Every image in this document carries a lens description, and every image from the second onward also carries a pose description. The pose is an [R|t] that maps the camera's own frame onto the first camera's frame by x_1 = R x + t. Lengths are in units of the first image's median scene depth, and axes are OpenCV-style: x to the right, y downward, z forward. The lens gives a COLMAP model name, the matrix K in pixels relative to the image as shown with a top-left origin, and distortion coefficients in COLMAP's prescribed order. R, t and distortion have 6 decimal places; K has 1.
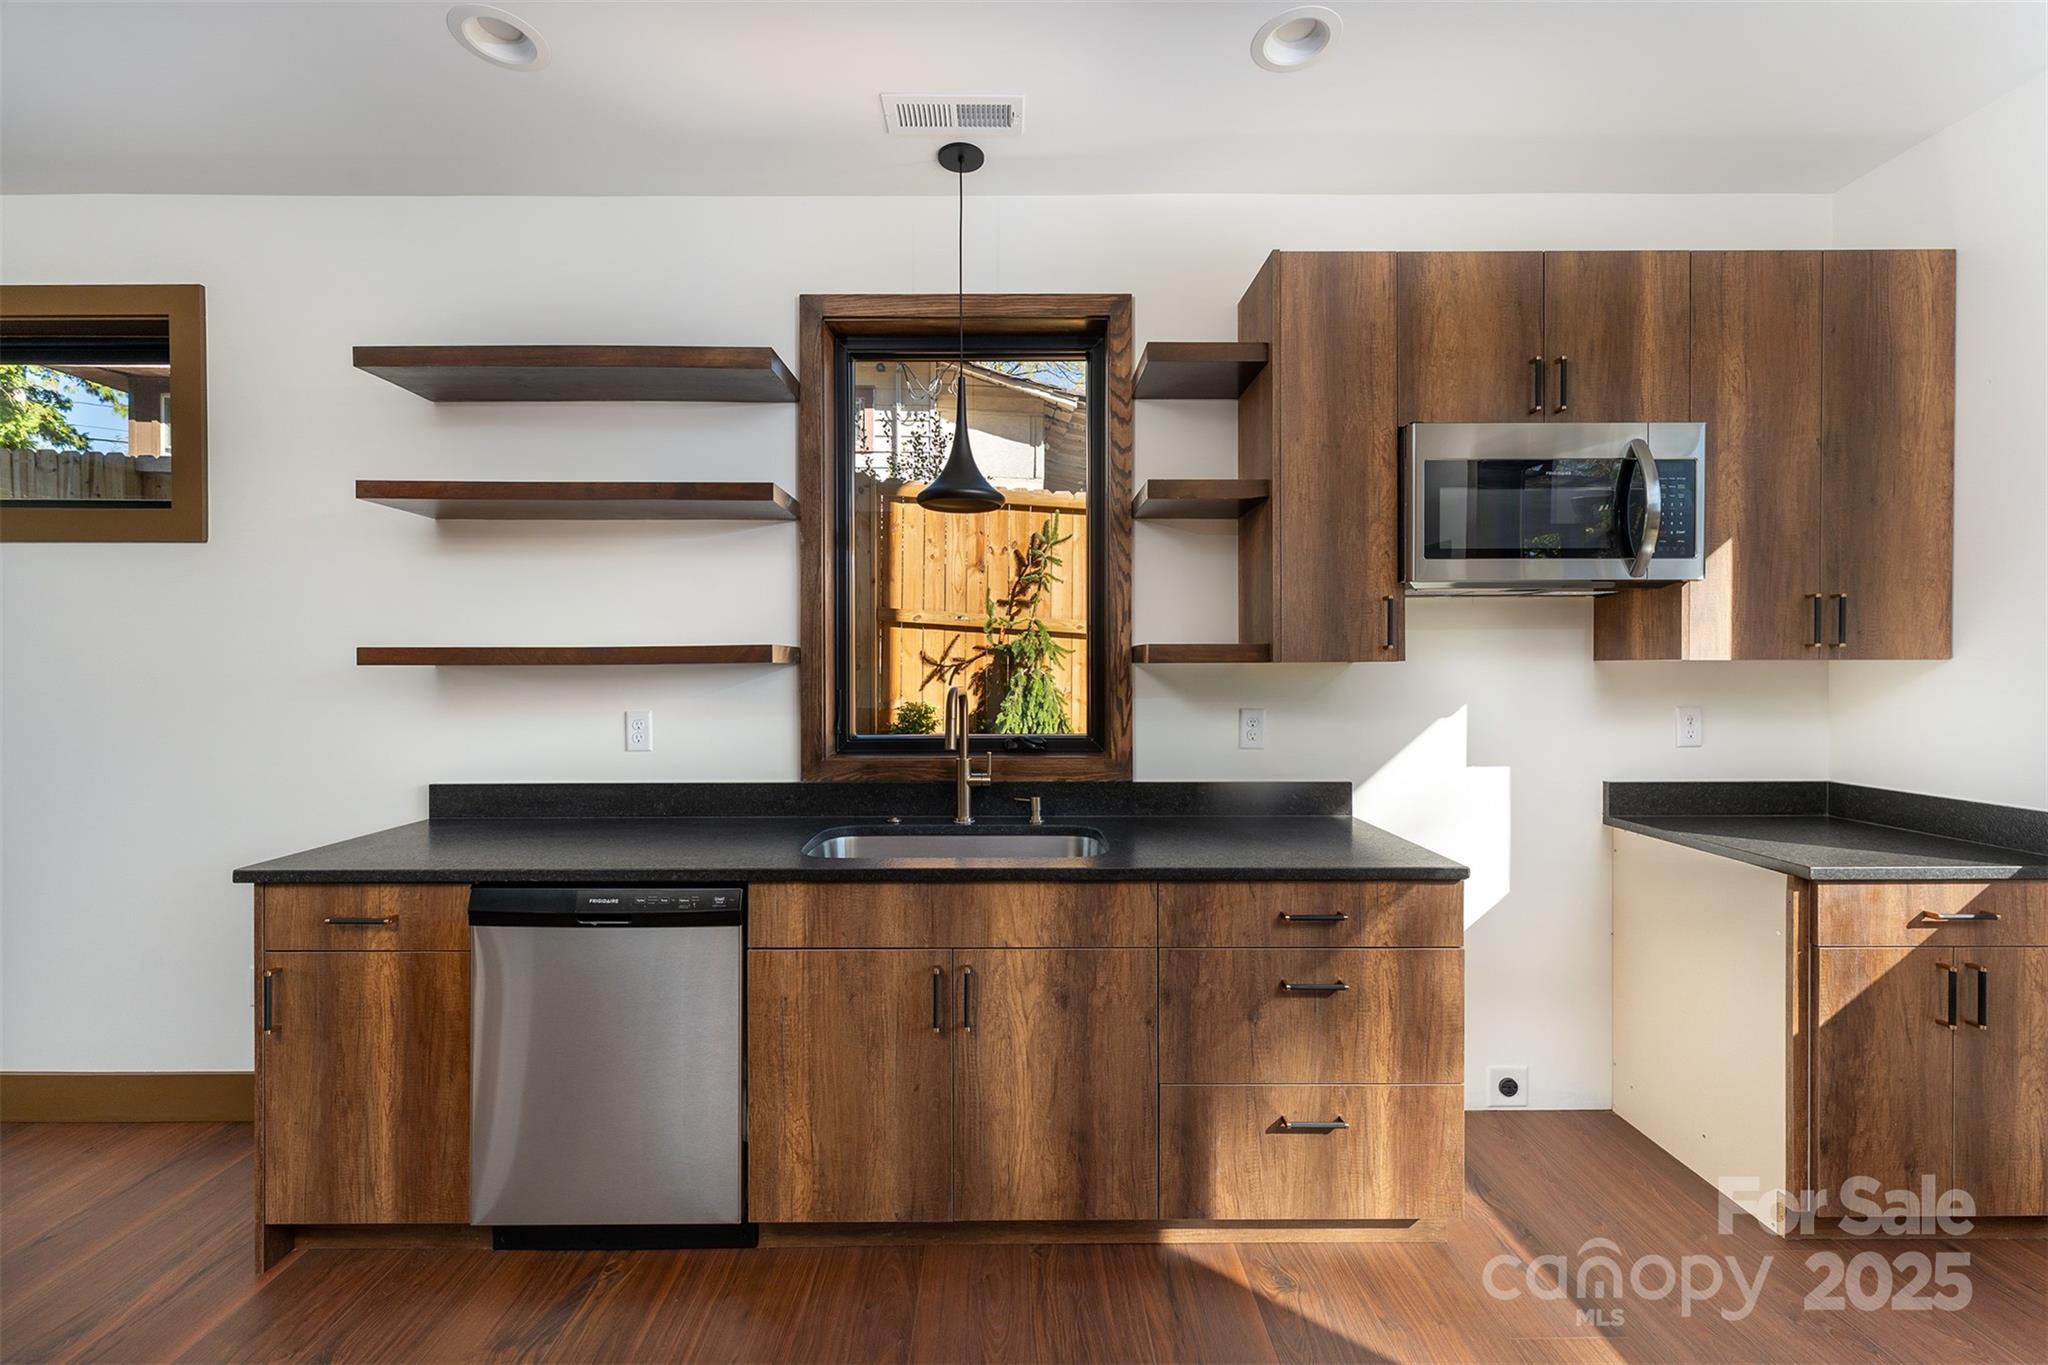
lens RADIAL K [[825.1, 0, 1023.3], [0, 825.1, 667.6], [0, 0, 1]] dist [0.000156, -0.000038]
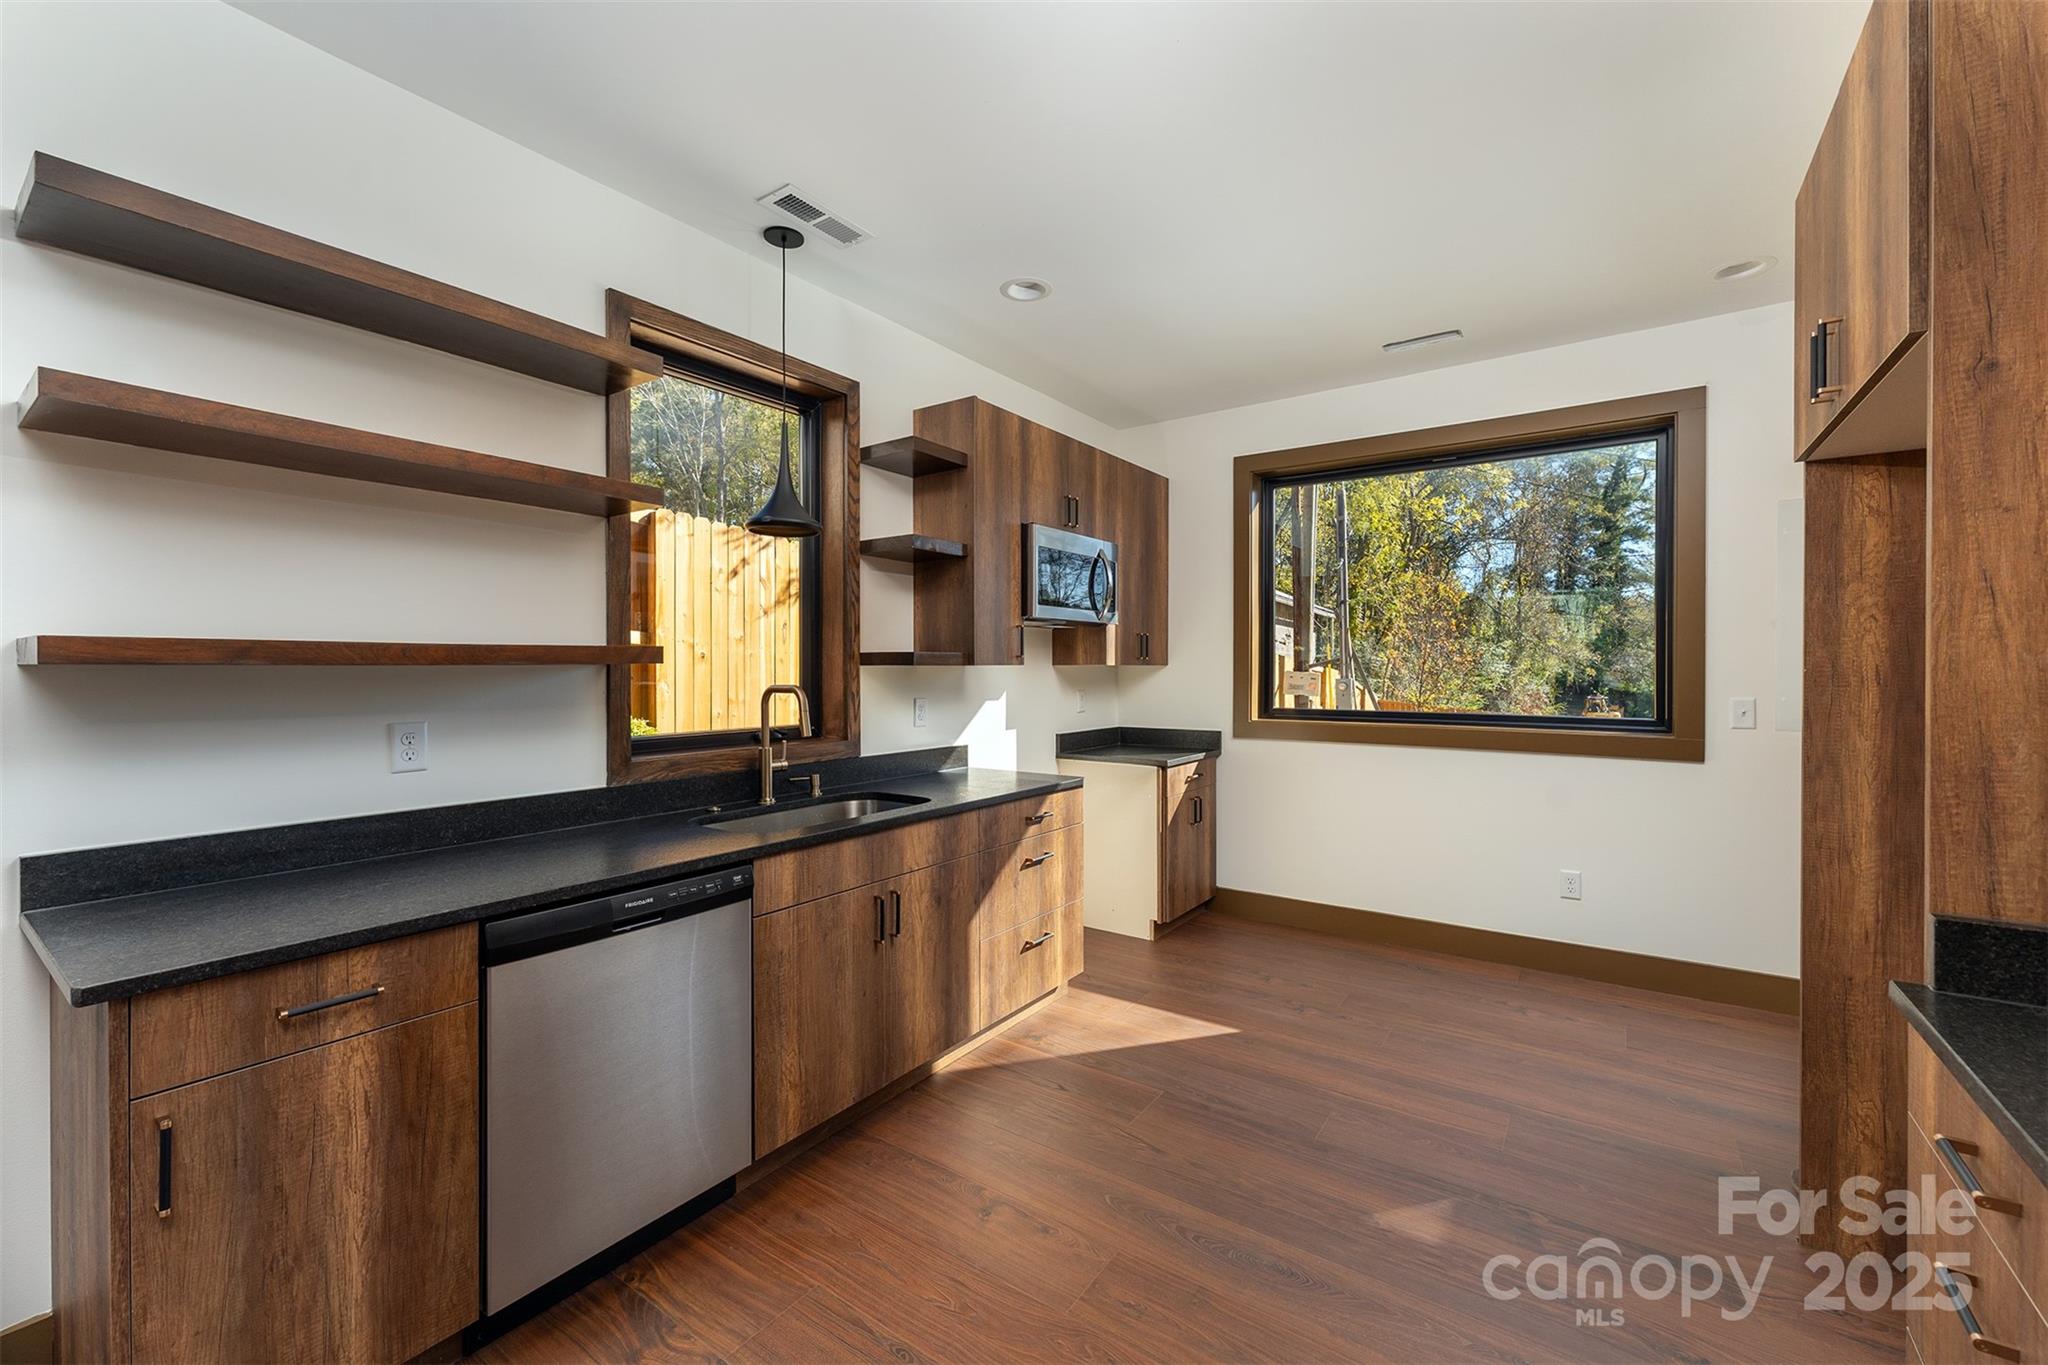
lens RADIAL K [[825.1, 0, 1023.3], [0, 825.1, 667.6], [0, 0, 1]] dist [0.000156, -0.000038]
pose [[0.585572, 0.000330, 0.810620, -0.881675], [0.003520, 0.999989, -0.002950, 0.002950], [-0.810613, 0.004581, 0.585564, 0.034213]]
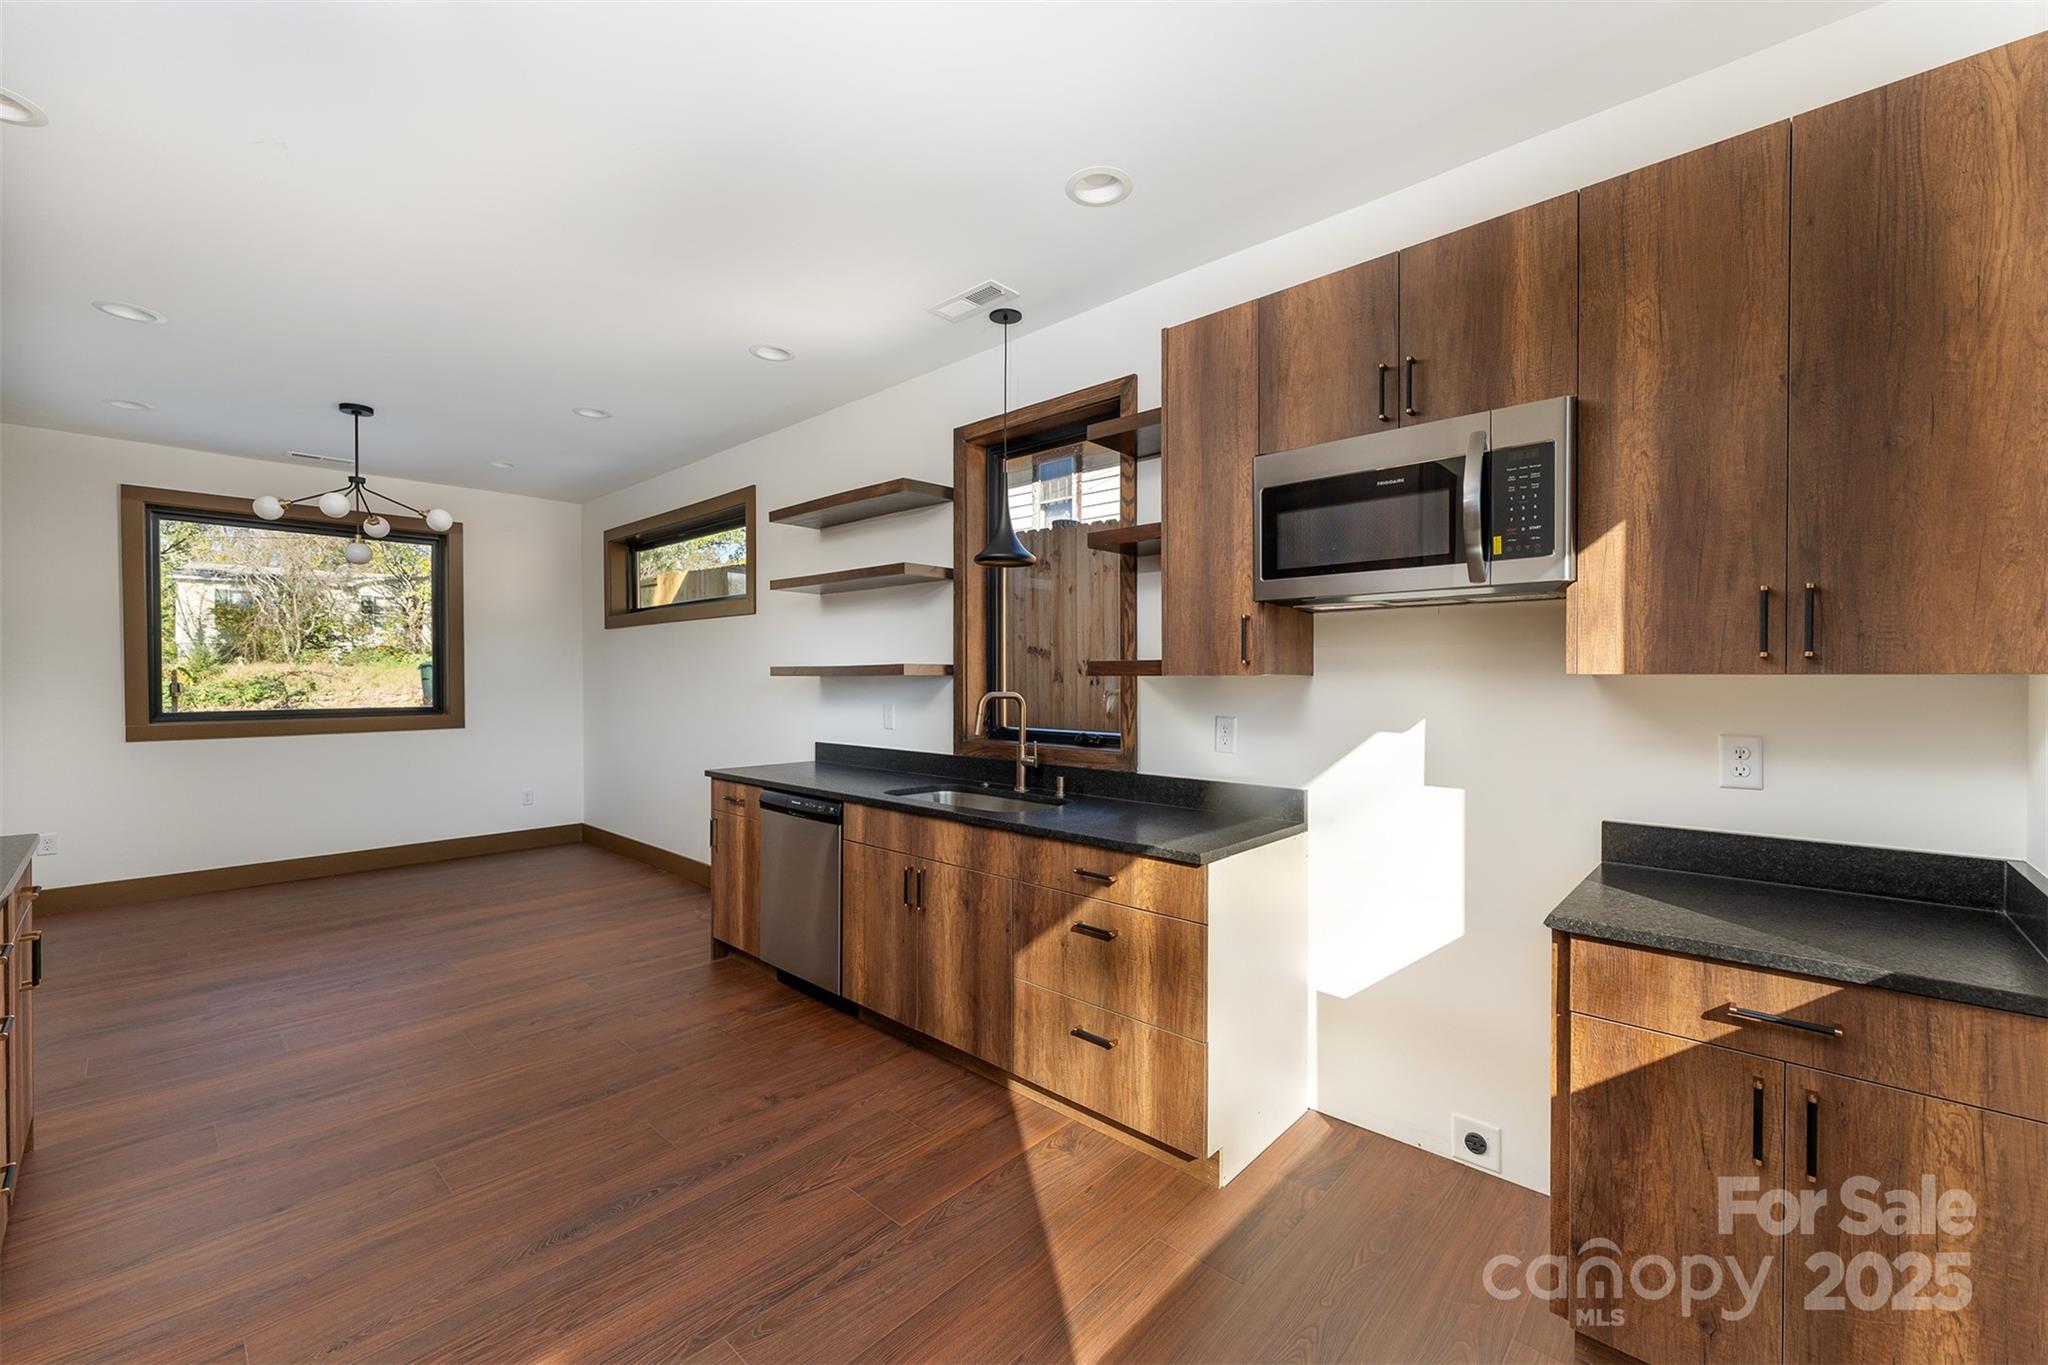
lens RADIAL K [[840.0, 0, 1024.0], [0, 840.0, 682.5], [0, 0, 1]] dist [0.000031, -0.000116]
pose [[0.722587, 0.008111, -0.691233, 0.996901], [-0.004642, 0.999966, 0.006882, -0.003984], [0.691265, -0.001764, 0.722599, -0.014590]]
